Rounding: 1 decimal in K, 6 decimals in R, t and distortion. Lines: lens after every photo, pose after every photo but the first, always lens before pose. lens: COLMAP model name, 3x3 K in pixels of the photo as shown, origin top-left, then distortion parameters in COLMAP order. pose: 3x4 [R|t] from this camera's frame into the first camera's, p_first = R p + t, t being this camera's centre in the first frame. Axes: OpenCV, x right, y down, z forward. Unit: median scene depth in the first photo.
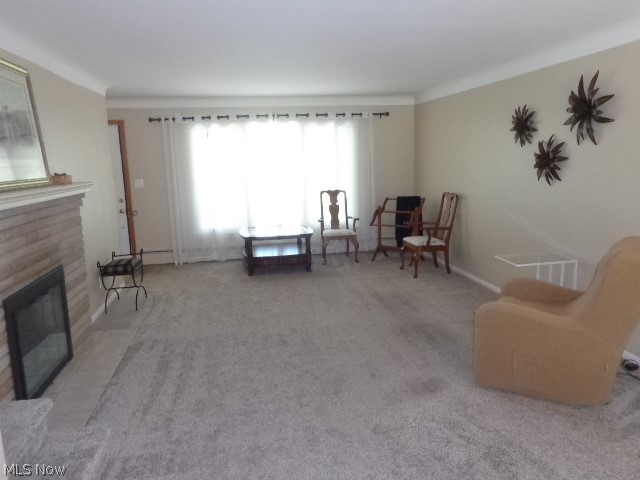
lens RADIAL K [[480.0, 0, 320.0], [0, 480.0, 240.0], [0, 0, 1]] dist [-0.001845, 0.004635]
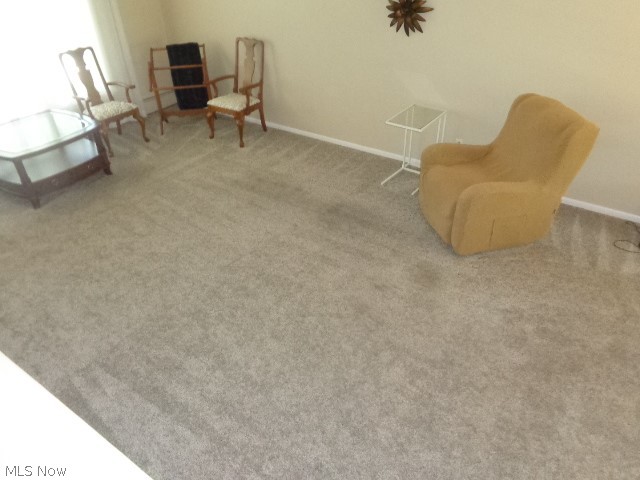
lens RADIAL K [[464.5, 0, 319.6], [0, 464.5, 260.3], [0, 0, 1]] dist [-0.037398, 0.000124]
pose [[0.701608, -0.425550, 0.571536, -0.288111], [0.123740, 0.862661, 0.490412, -0.145863], [-0.701737, -0.273355, 0.657907, 0.261080]]
